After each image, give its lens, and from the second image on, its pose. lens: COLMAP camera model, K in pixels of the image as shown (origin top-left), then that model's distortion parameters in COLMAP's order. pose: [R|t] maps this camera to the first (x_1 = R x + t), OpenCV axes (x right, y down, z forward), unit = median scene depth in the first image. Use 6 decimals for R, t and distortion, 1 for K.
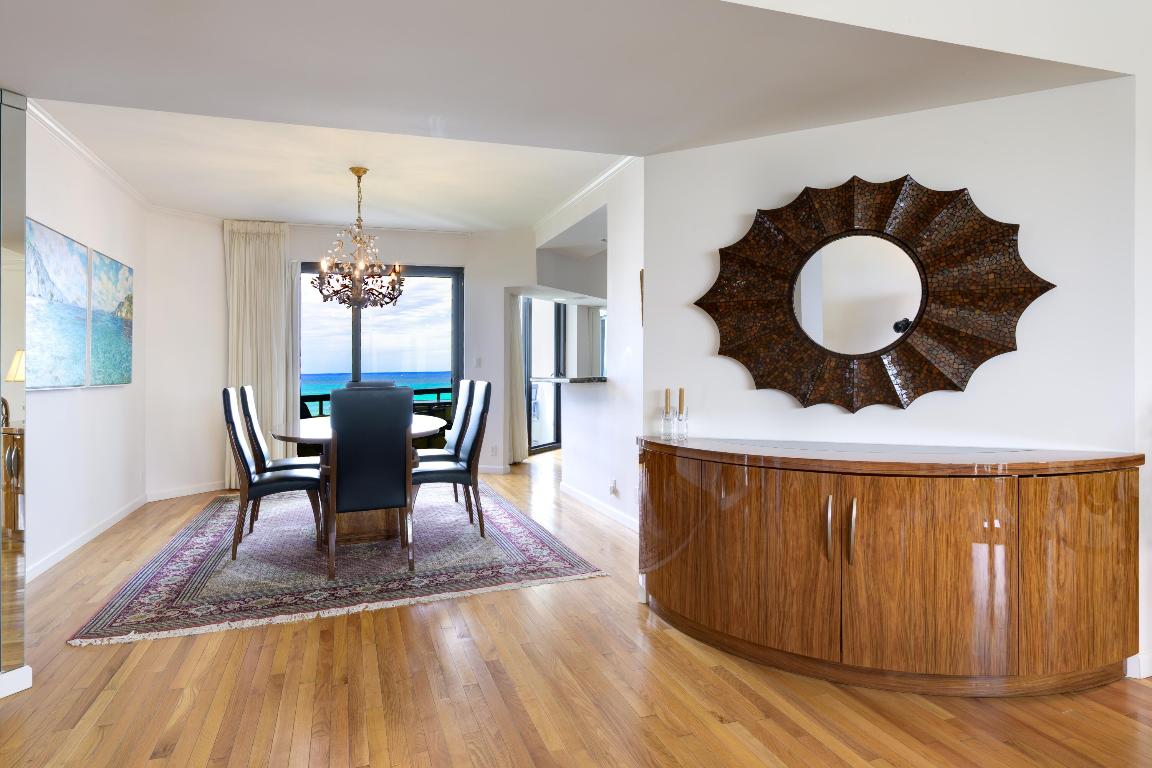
lens RADIAL K [[655.1, 0, 575.3], [0, 655.1, 372.2], [0, 0, 1]] dist [-0.003963, -0.001529]
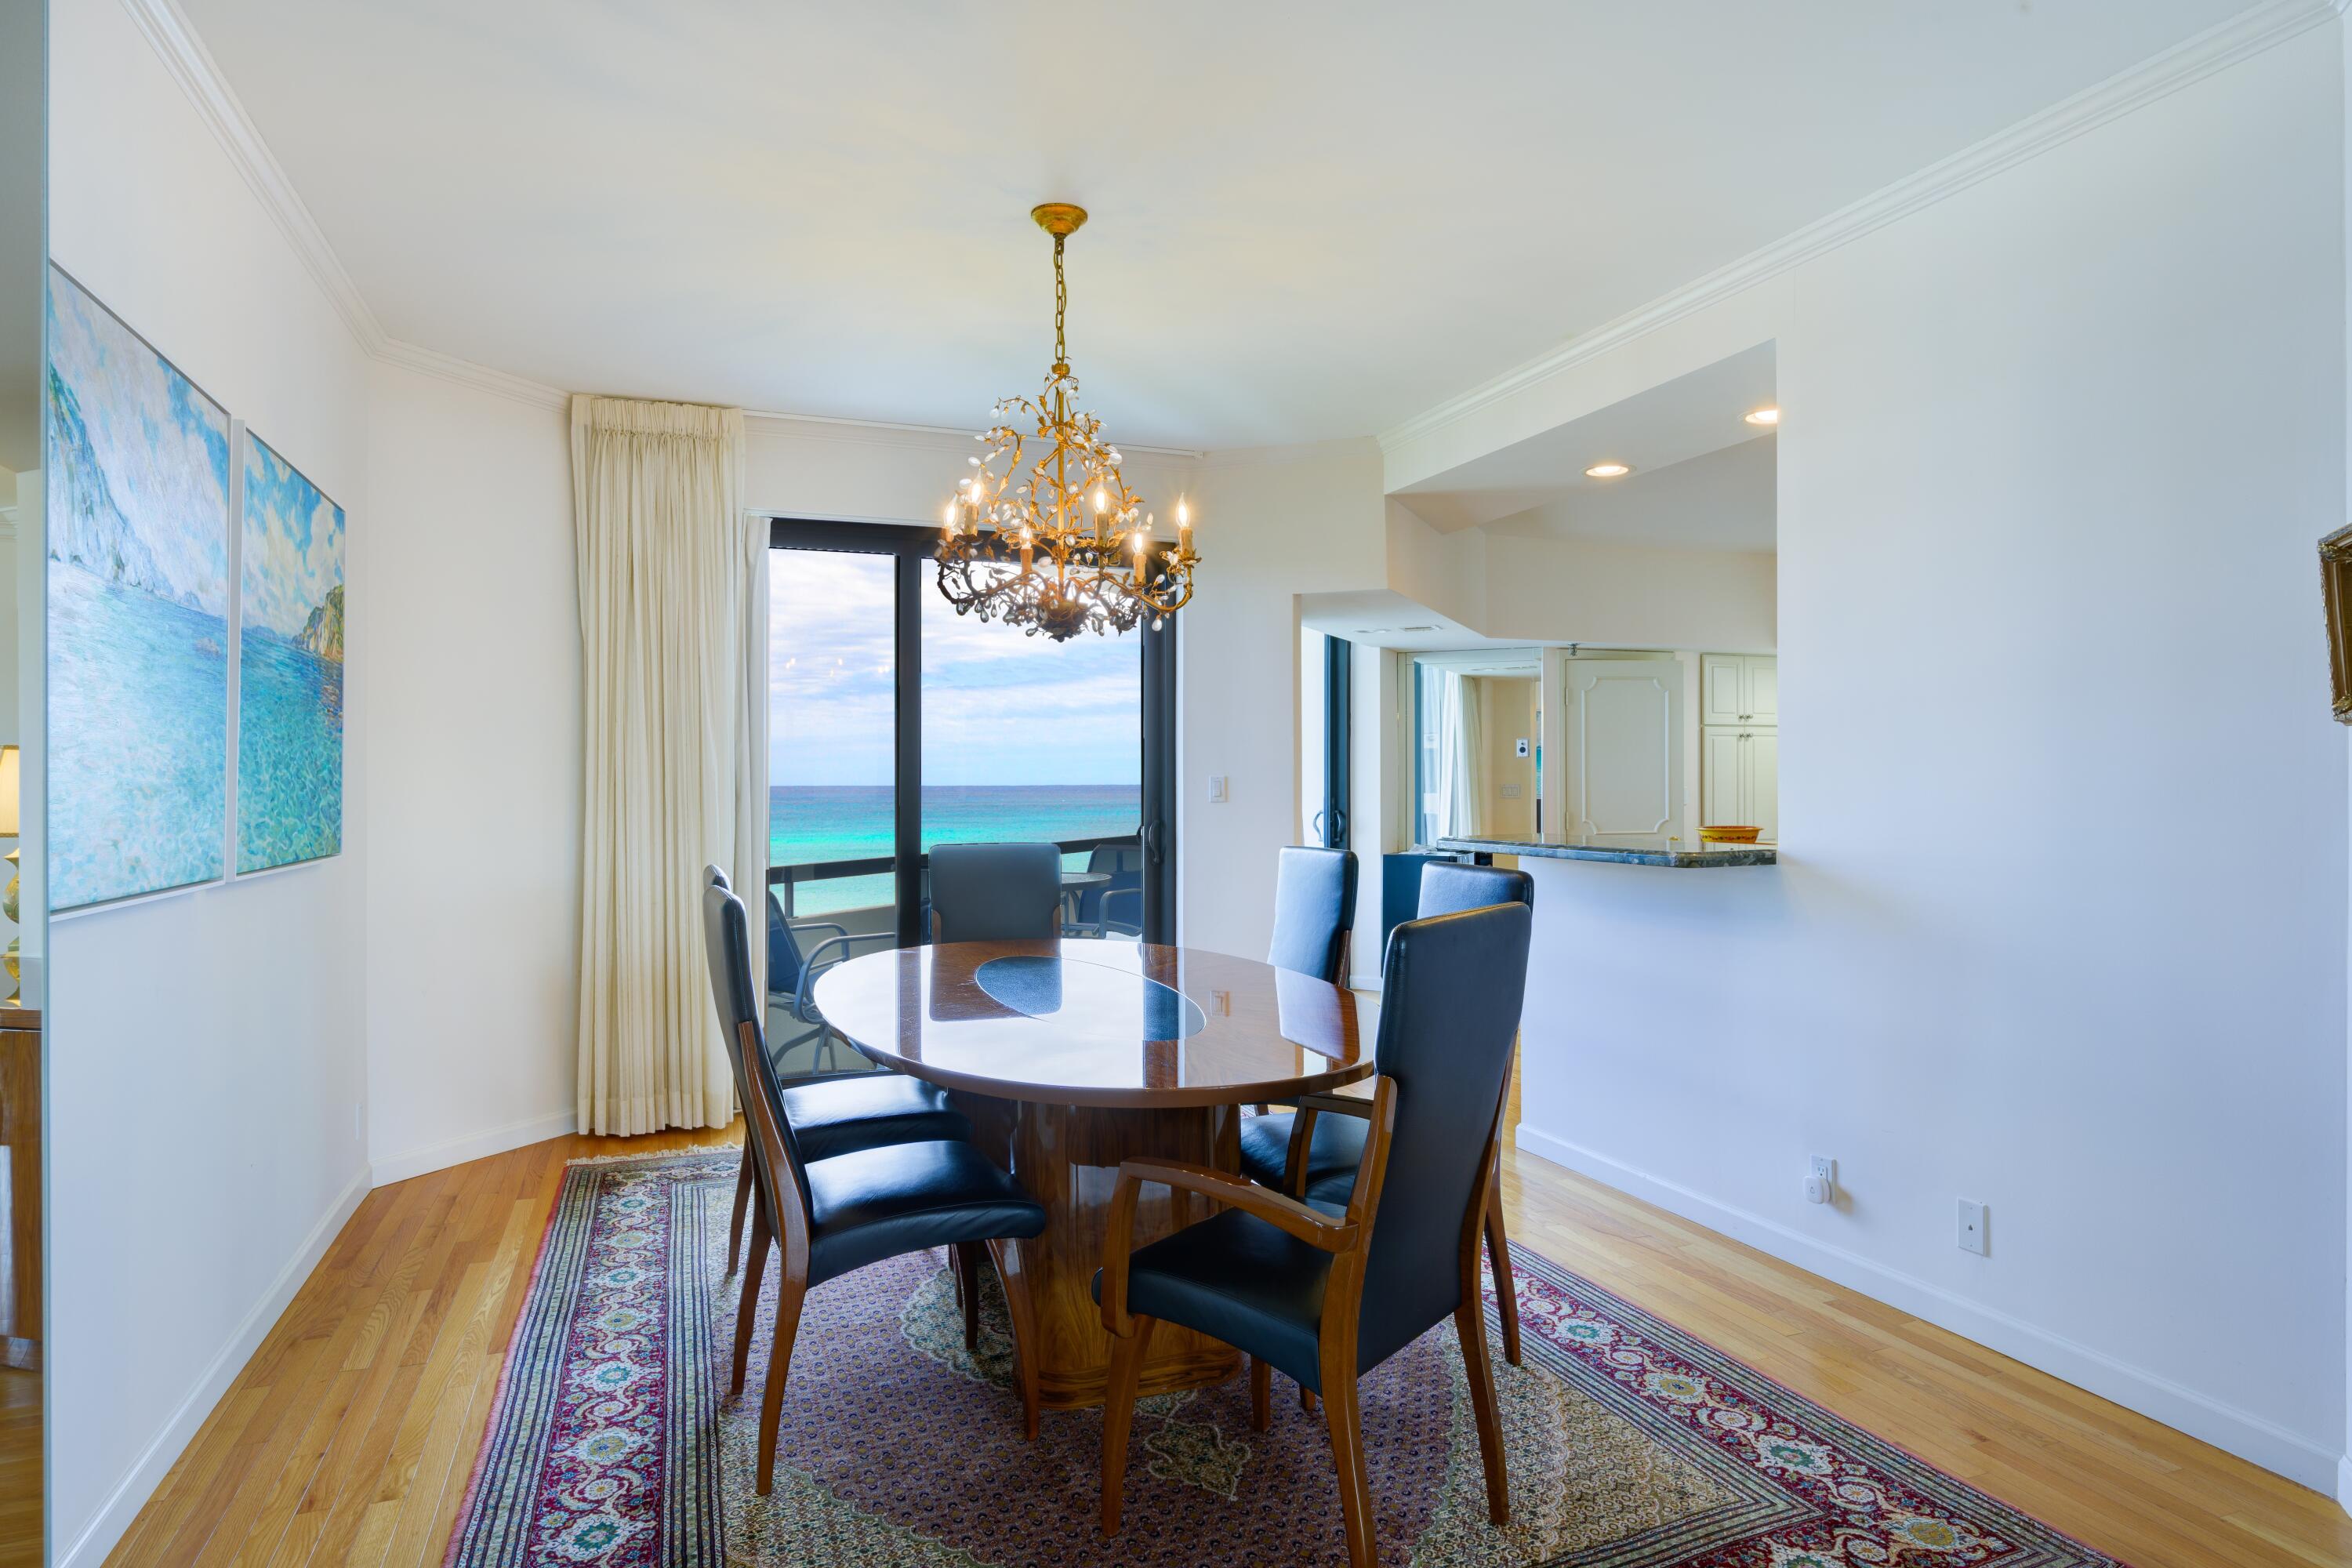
lens RADIAL K [[1305.3, 0, 1176.2], [0, 1305.3, 801.6], [0, 0, 1]] dist [-0.001823, 0.000037]
pose [[0.999438, 0.009073, 0.032279, -0.332249], [-0.009394, 0.999908, 0.009817, -0.024217], [-0.032187, -0.010114, 0.999431, 0.388561]]
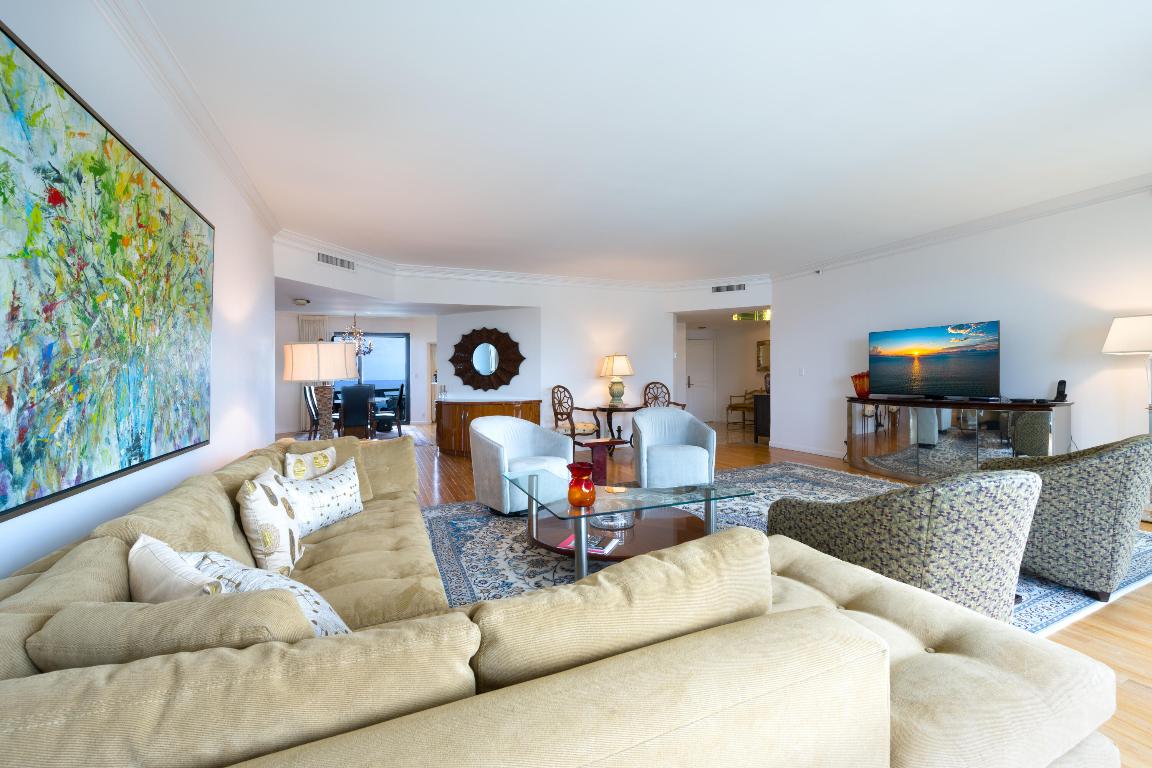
lens RADIAL K [[452.6, 0, 577.0], [0, 452.6, 381.7], [0, 0, 1]] dist [-0.002189, -0.000121]
pose [[0.996794, -0.003859, 0.079916, 0.474590], [0.003583, 0.999987, 0.003604, 0.000516], [-0.079929, -0.003307, 0.996795, -1.017521]]
